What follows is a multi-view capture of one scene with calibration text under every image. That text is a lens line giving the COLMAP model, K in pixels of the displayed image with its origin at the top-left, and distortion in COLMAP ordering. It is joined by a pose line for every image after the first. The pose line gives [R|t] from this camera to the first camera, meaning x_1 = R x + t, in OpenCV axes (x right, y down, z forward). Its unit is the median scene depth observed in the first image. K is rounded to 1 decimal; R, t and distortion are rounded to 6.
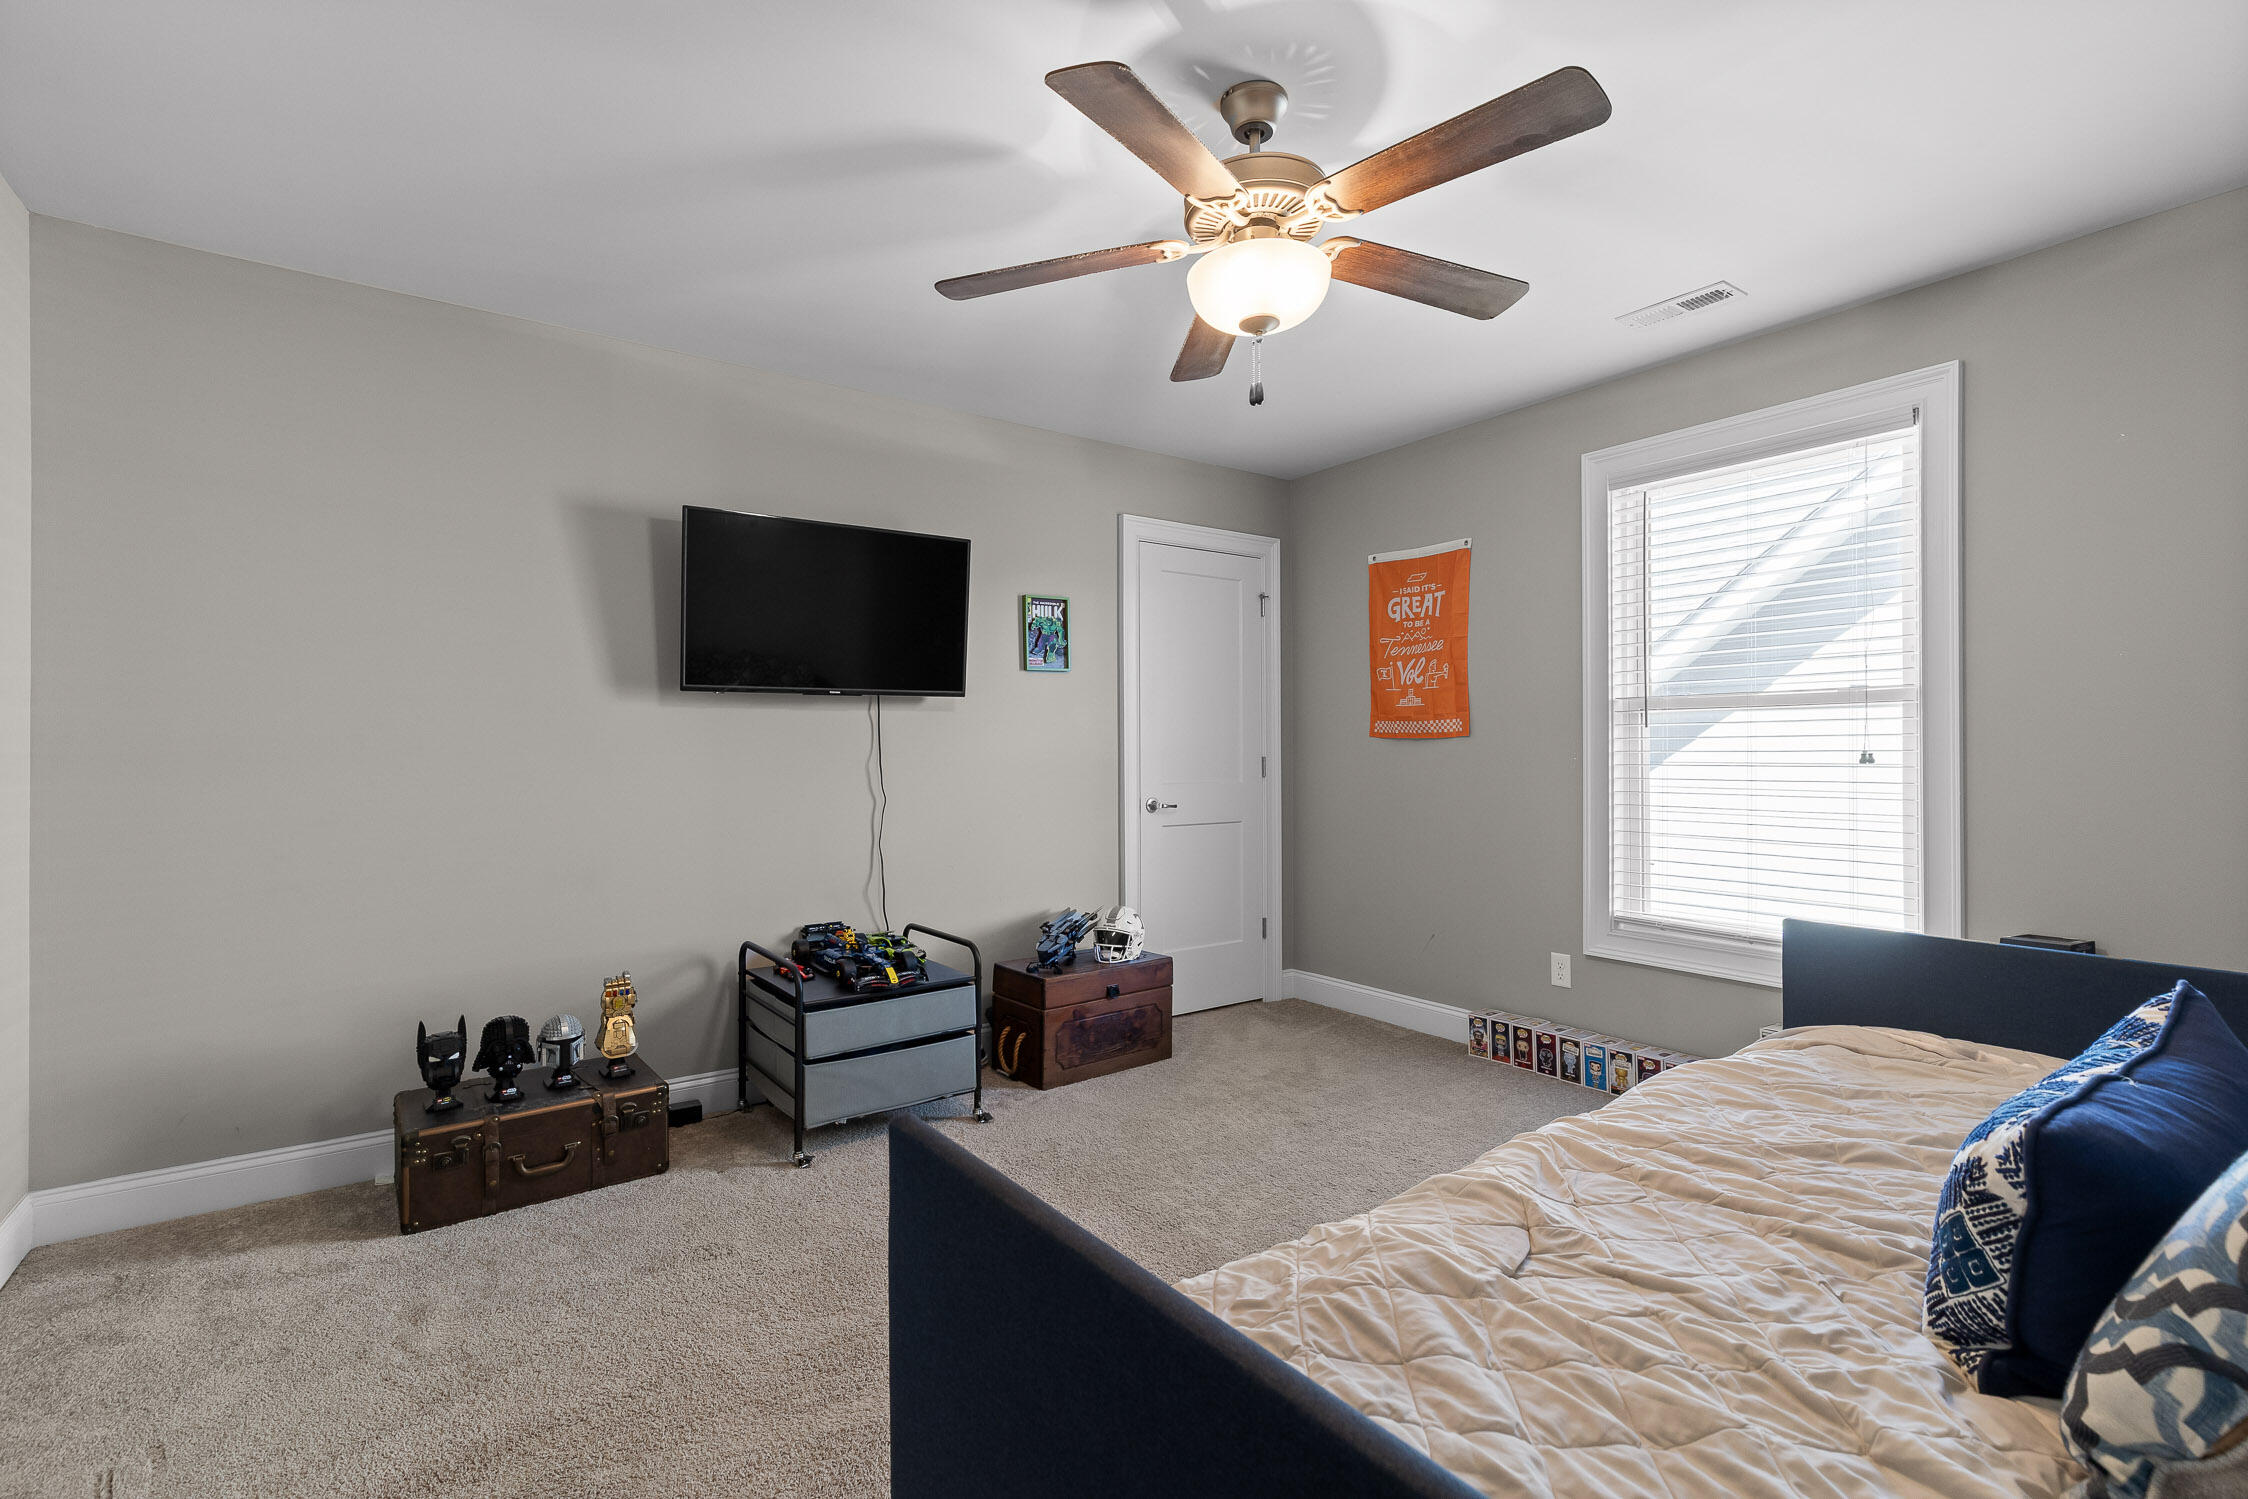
lens RADIAL K [[1032.6, 0, 1100.4], [0, 1032.6, 746.7], [0, 0, 1]] dist [0.005822, -0.000285]
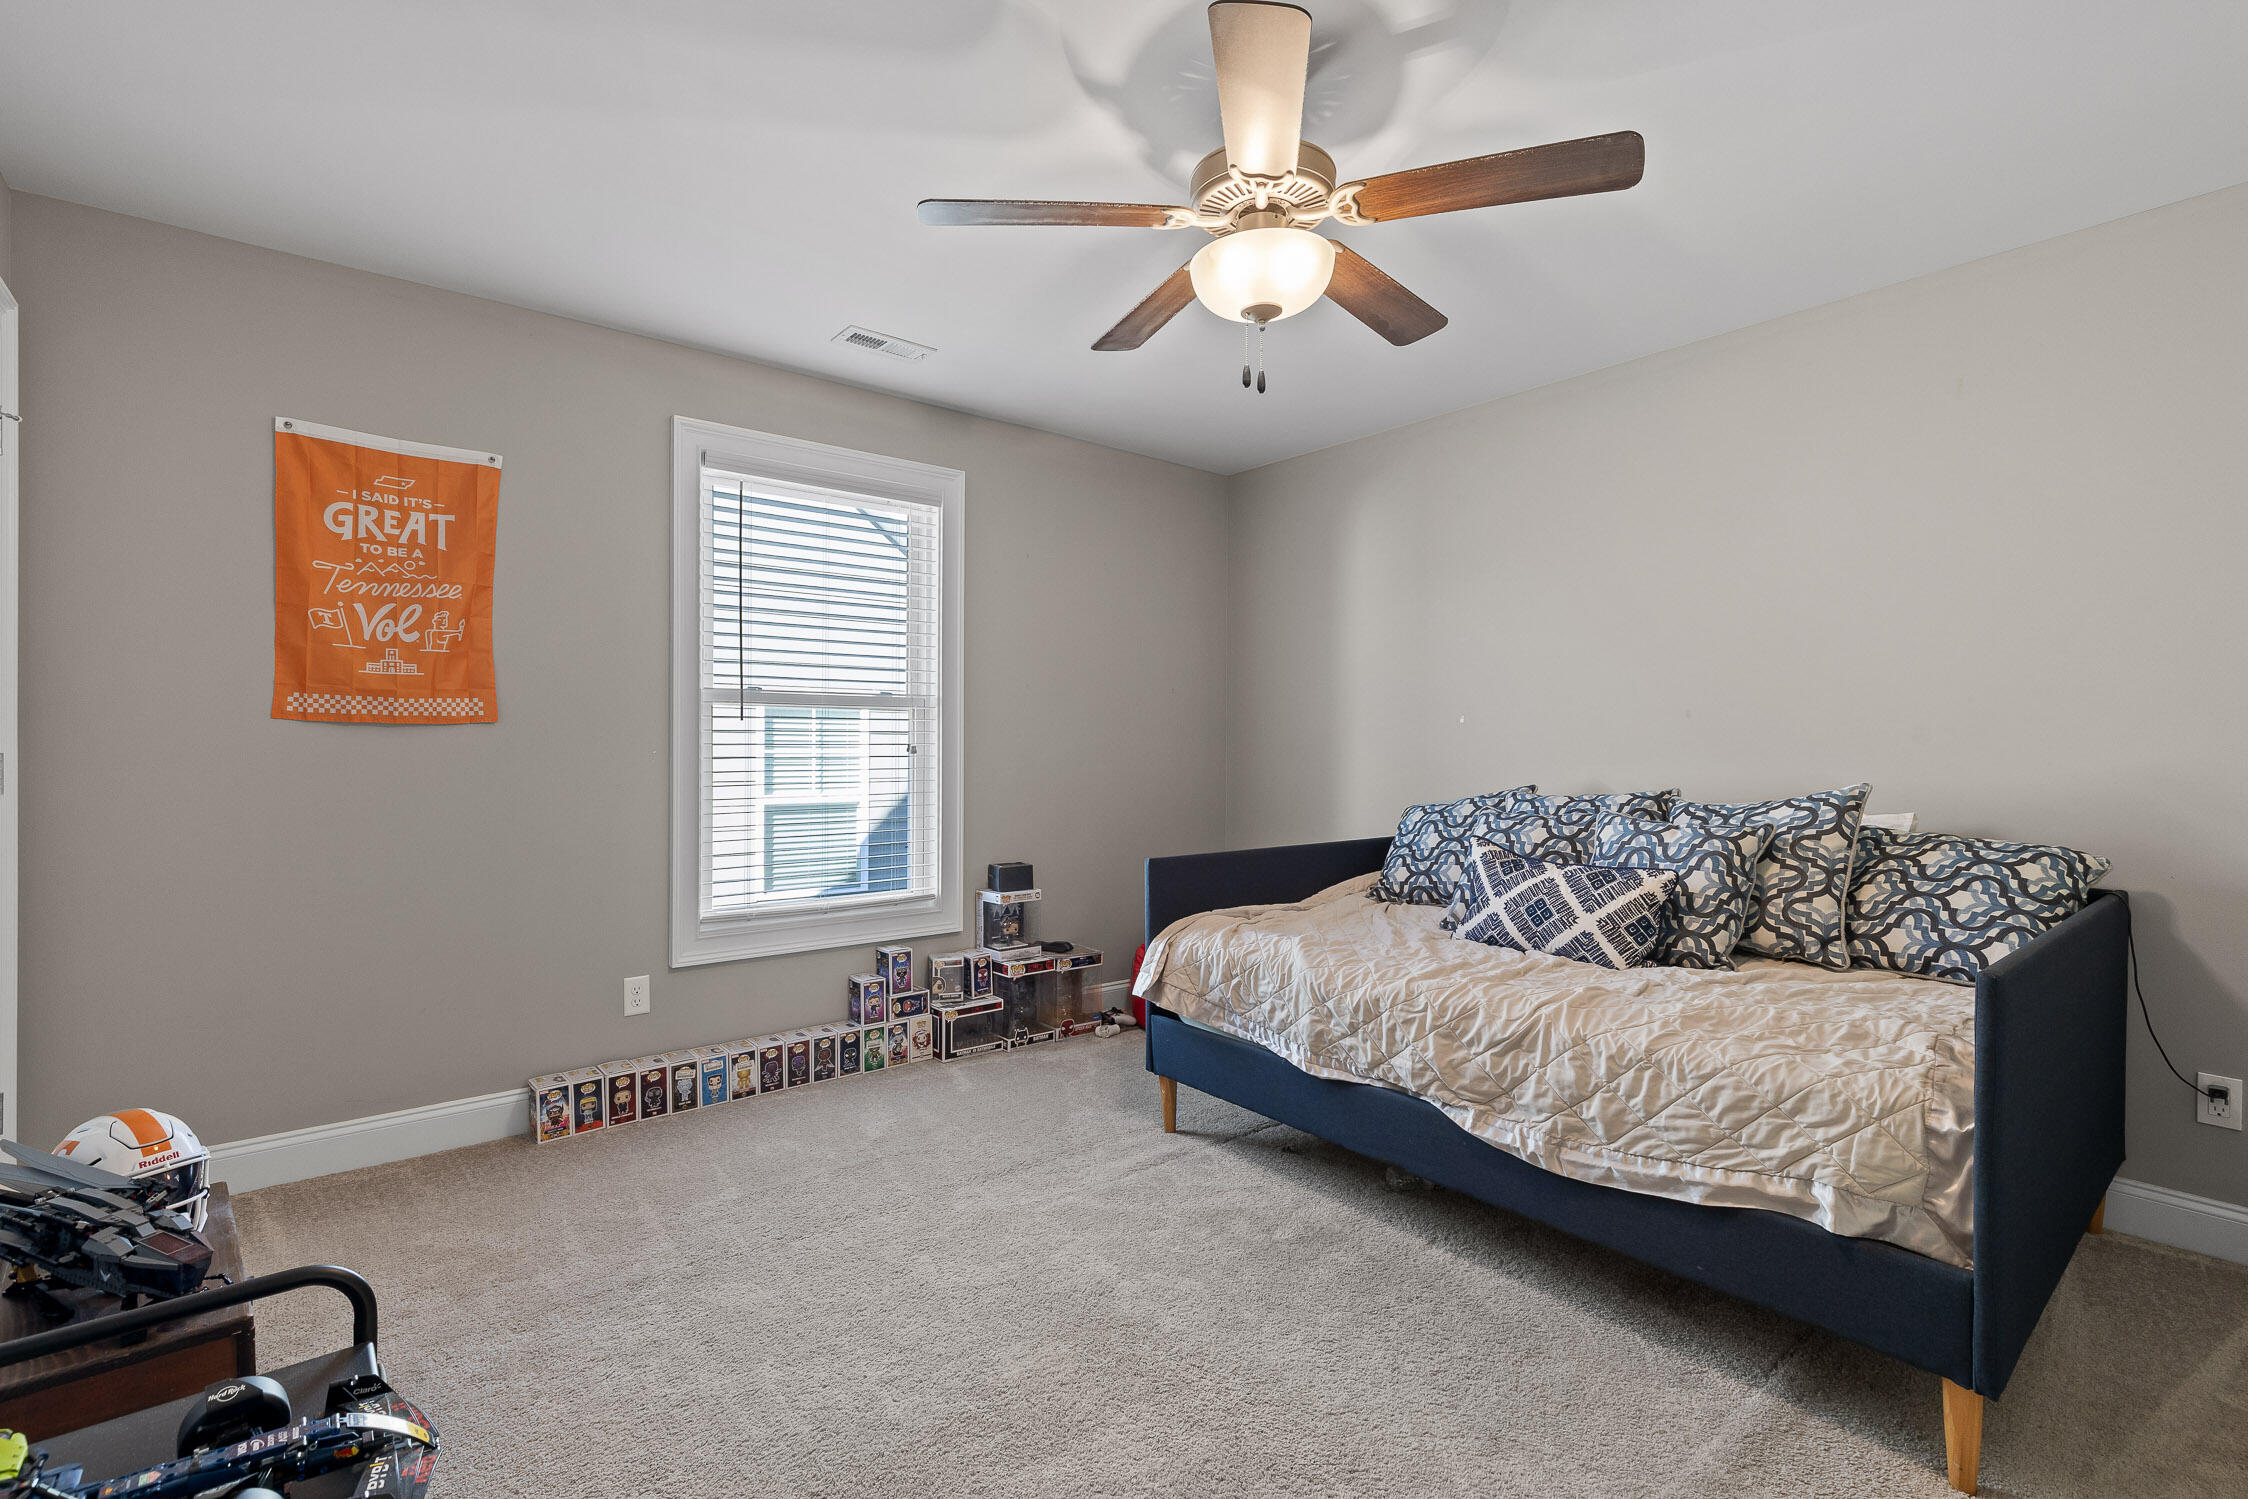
lens RADIAL K [[1032.6, 0, 1100.1], [0, 1032.6, 750.4], [0, 0, 1]] dist [0.005822, -0.000285]
pose [[-0.076649, -0.005770, 0.997041, -0.437180], [-0.007970, 0.999955, 0.005174, 0.002176], [-0.997026, -0.007550, -0.076692, 0.660070]]
